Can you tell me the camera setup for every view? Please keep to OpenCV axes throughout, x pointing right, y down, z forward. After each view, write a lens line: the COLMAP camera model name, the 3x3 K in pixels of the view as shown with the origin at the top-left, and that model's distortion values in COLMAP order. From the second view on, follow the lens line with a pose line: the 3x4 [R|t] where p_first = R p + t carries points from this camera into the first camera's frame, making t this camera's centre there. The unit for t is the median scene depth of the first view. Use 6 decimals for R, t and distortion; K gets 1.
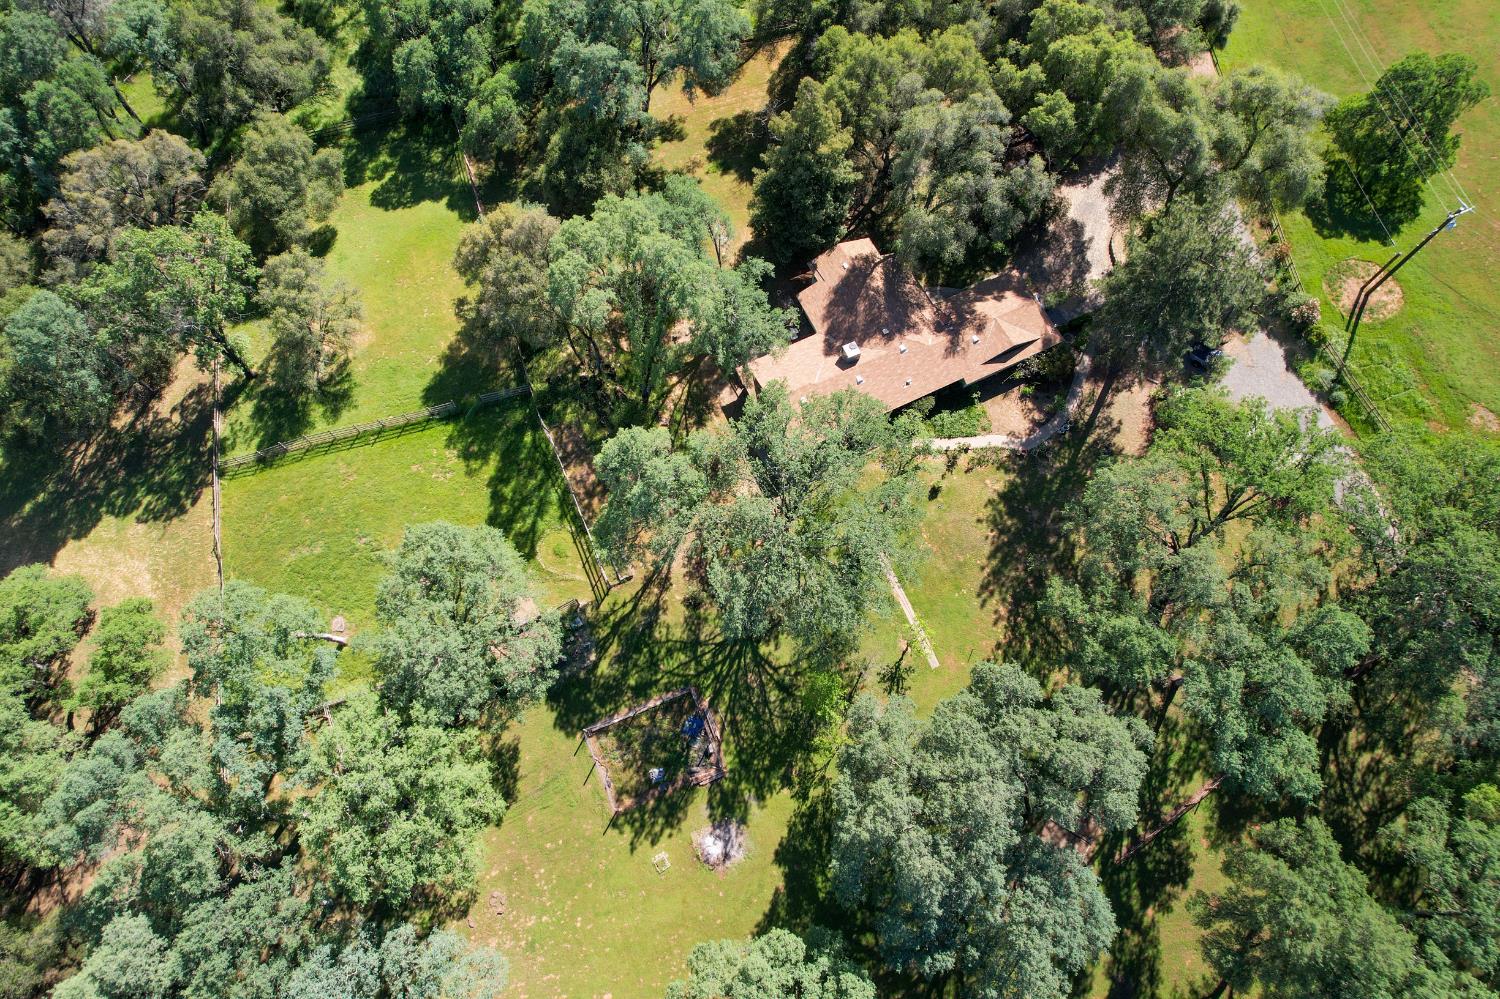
lens RADIAL K [[964.3, 0, 744.5], [0, 964.3, 504.0], [0, 0, 1]] dist [-0.077063, 0.081558]
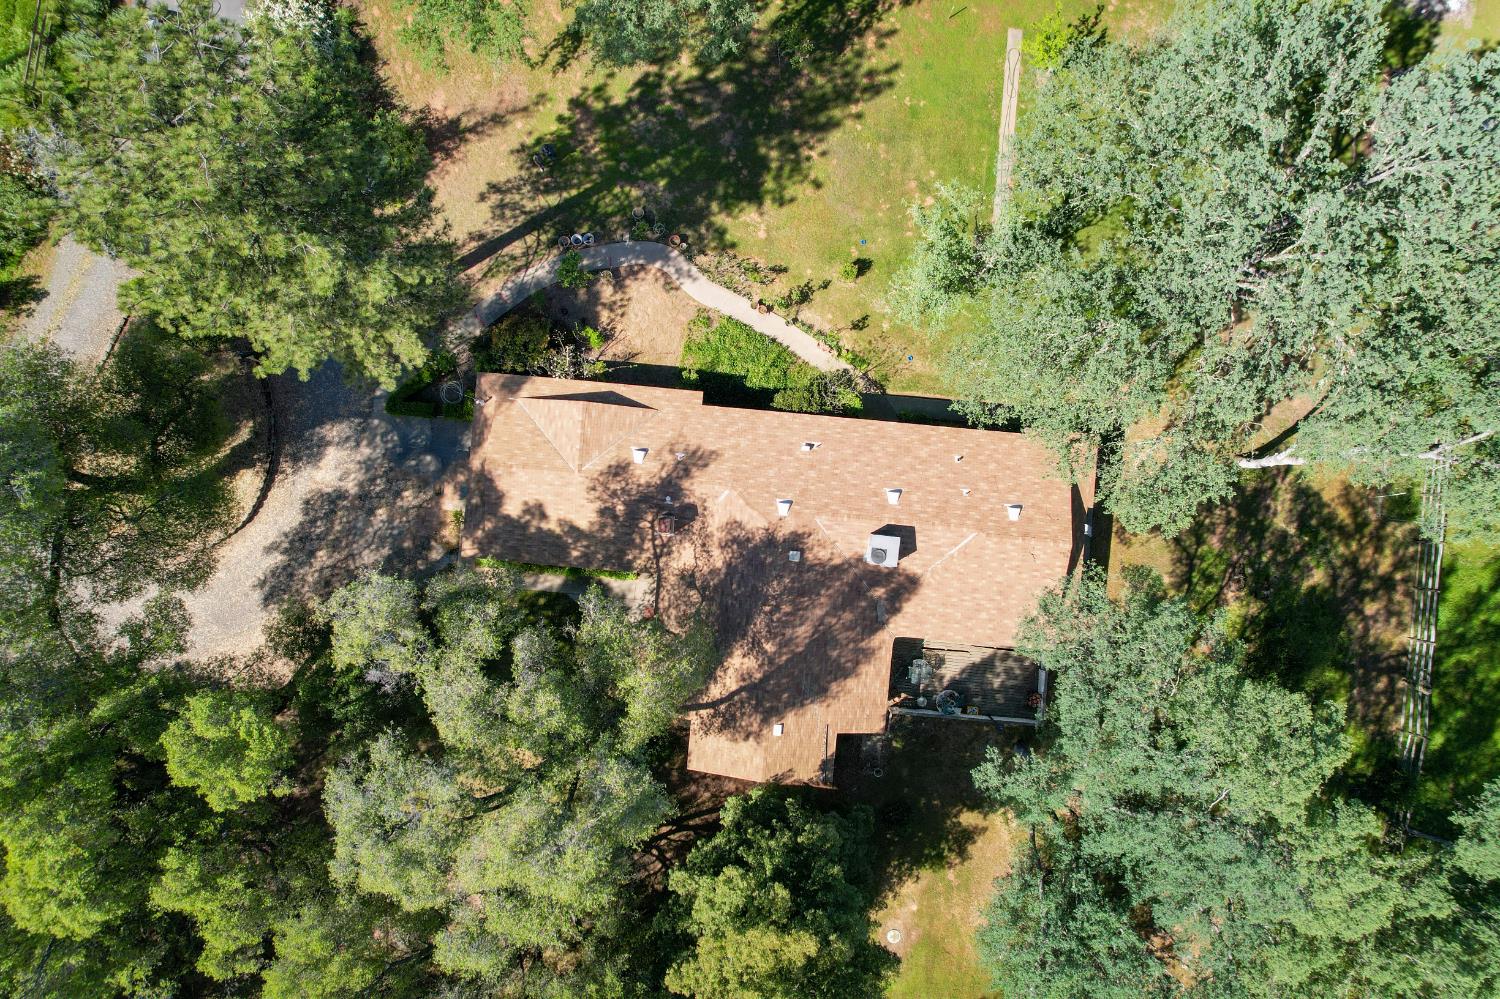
lens RADIAL K [[964.3, 0, 744.5], [0, 964.3, 504.0], [0, 0, 1]] dist [-0.077063, 0.081558]
pose [[-0.858170, -0.513366, -0.000415, 0.180968], [0.479470, -0.801797, 0.356694, -0.342722], [-0.183447, 0.305905, 0.934221, 0.529580]]
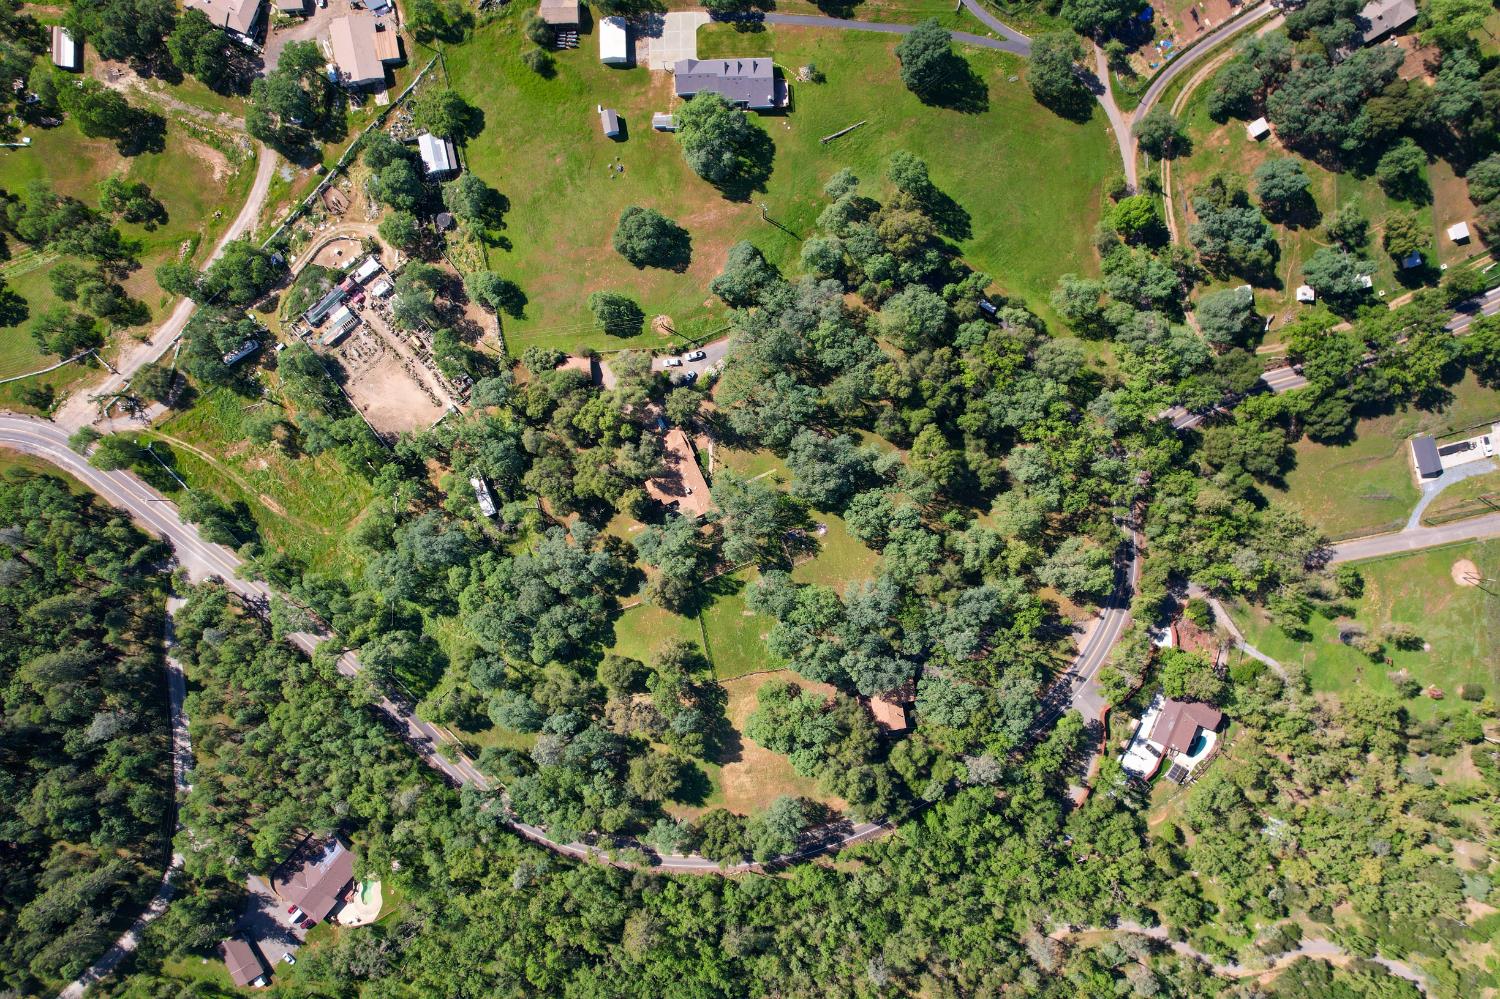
lens RADIAL K [[954.7, 0, 750.0], [0, 954.7, 507.3], [0, 0, 1]] dist [-0.066730, 0.049057]
pose [[0.012674, -0.999914, -0.003315, 0.062105], [0.935842, 0.010694, 0.352257, -1.111916], [-0.352192, -0.007567, 0.935897, -2.181605]]
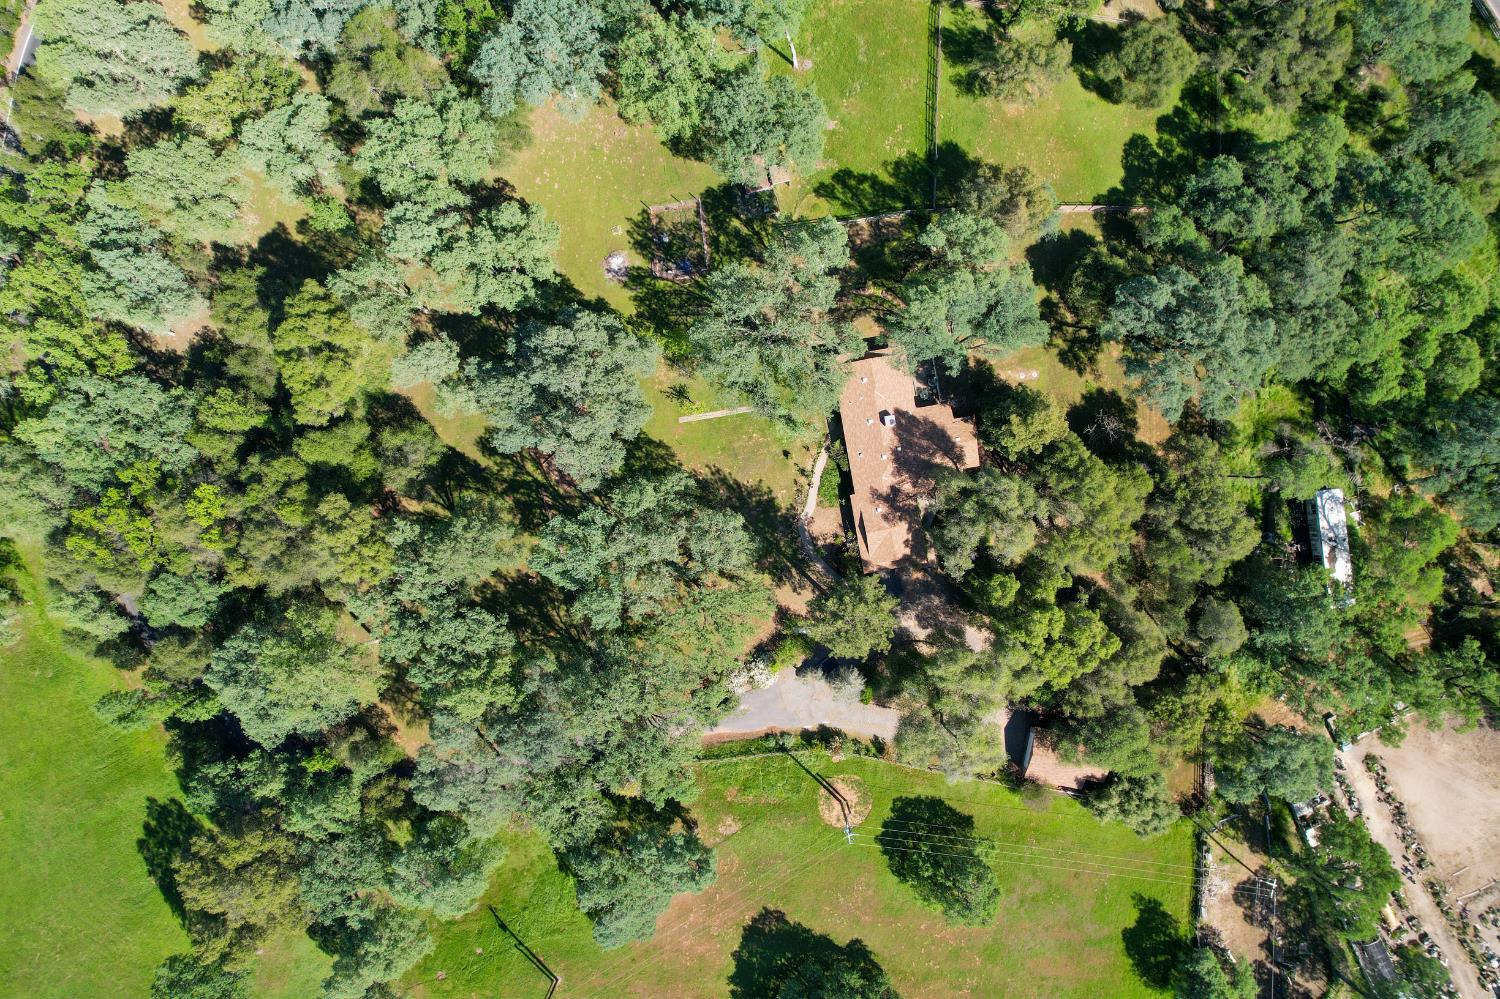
lens RADIAL K [[927.7, 0, 739.4], [0, 927.7, 514.0], [0, 0, 1]] dist [-0.057285, 0.061924]
pose [[-0.271606, 0.962385, 0.006746, 0.291323], [-0.894060, -0.254905, 0.368347, -0.496066], [0.356211, 0.094014, 0.929664, -0.363409]]
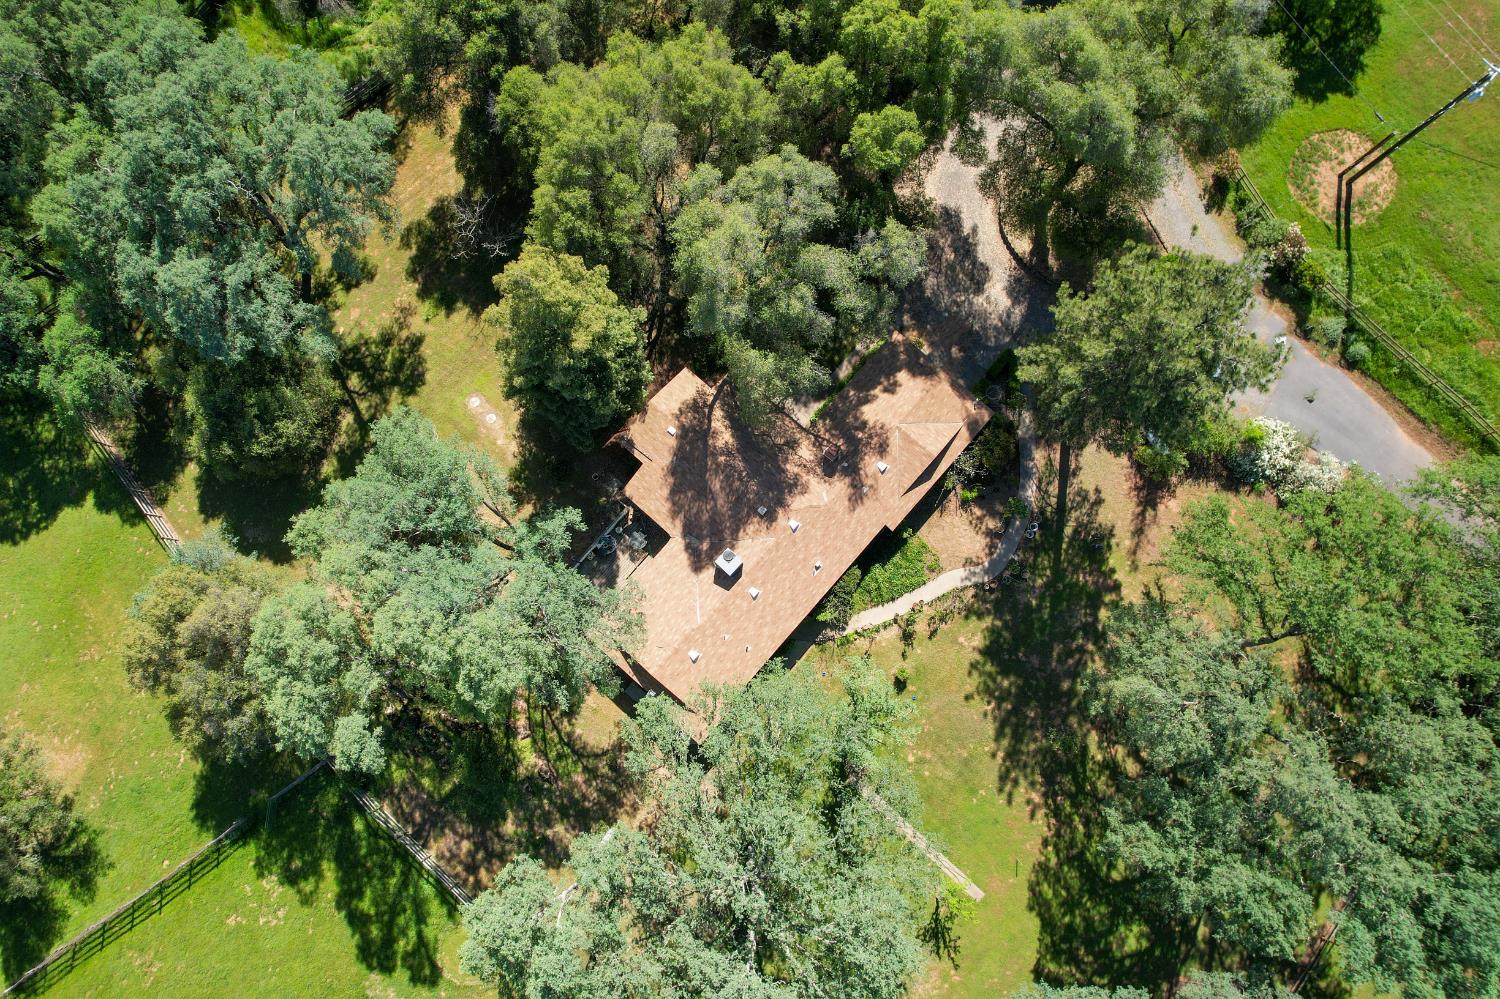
lens RADIAL K [[964.3, 0, 744.5], [0, 964.3, 504.0], [0, 0, 1]] dist [-0.077063, 0.081558]
pose [[0.921982, -0.384579, 0.045256, 0.103800], [0.364937, 0.902025, 0.230590, -0.347365], [-0.129502, -0.196084, 0.971998, 0.313565]]
